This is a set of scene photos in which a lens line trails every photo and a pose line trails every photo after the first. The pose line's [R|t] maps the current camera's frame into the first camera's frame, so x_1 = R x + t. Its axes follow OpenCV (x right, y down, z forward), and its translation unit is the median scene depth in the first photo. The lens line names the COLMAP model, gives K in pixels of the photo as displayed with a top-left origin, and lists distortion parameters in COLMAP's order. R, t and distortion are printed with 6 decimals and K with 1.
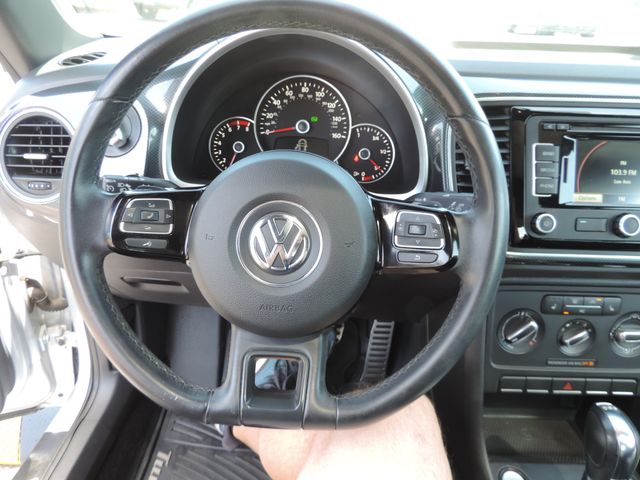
lens RADIAL K [[445.5, 0, 320.0], [0, 445.5, 240.0], [0, 0, 1]] dist [-0.019192, 0.001633]
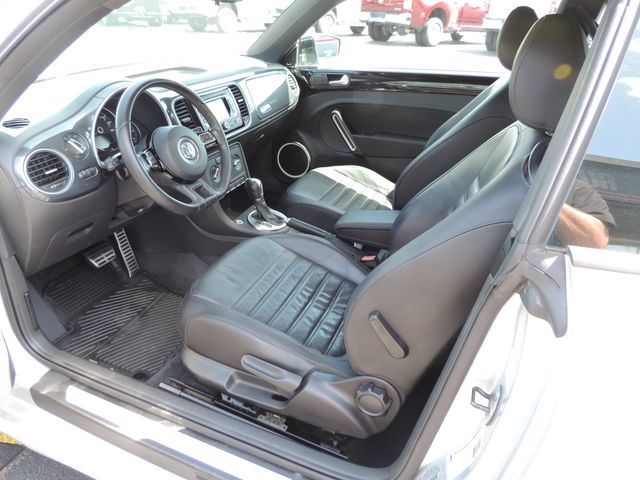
lens RADIAL K [[438.3, 0, 320.0], [0, 438.3, 240.0], [0, 0, 1]] dist [-0.044991, 0.000642]
pose [[0.346322, -0.465815, 0.814296, -1.891429], [0.405114, 0.857165, 0.318042, -0.049504], [-0.846134, 0.219738, 0.485563, -0.855683]]
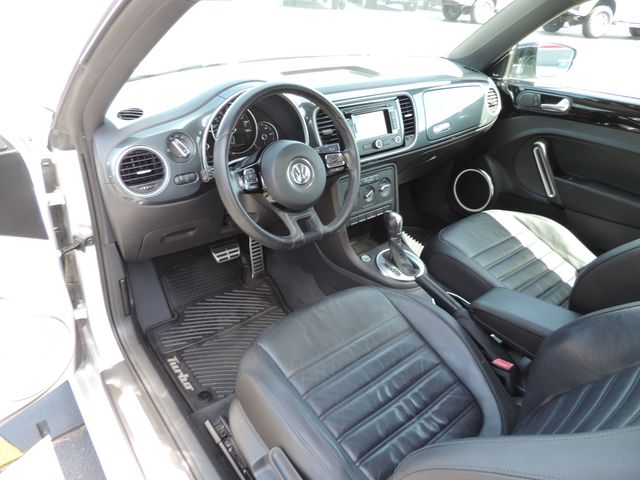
lens RADIAL K [[445.5, 0, 320.0], [0, 445.5, 240.0], [0, 0, 1]] dist [-0.019192, 0.001633]
pose [[0.758161, -0.320832, 0.567678, -1.192960], [0.265319, 0.947040, 0.180888, -0.060488], [-0.595649, 0.013473, 0.803132, -0.873470]]
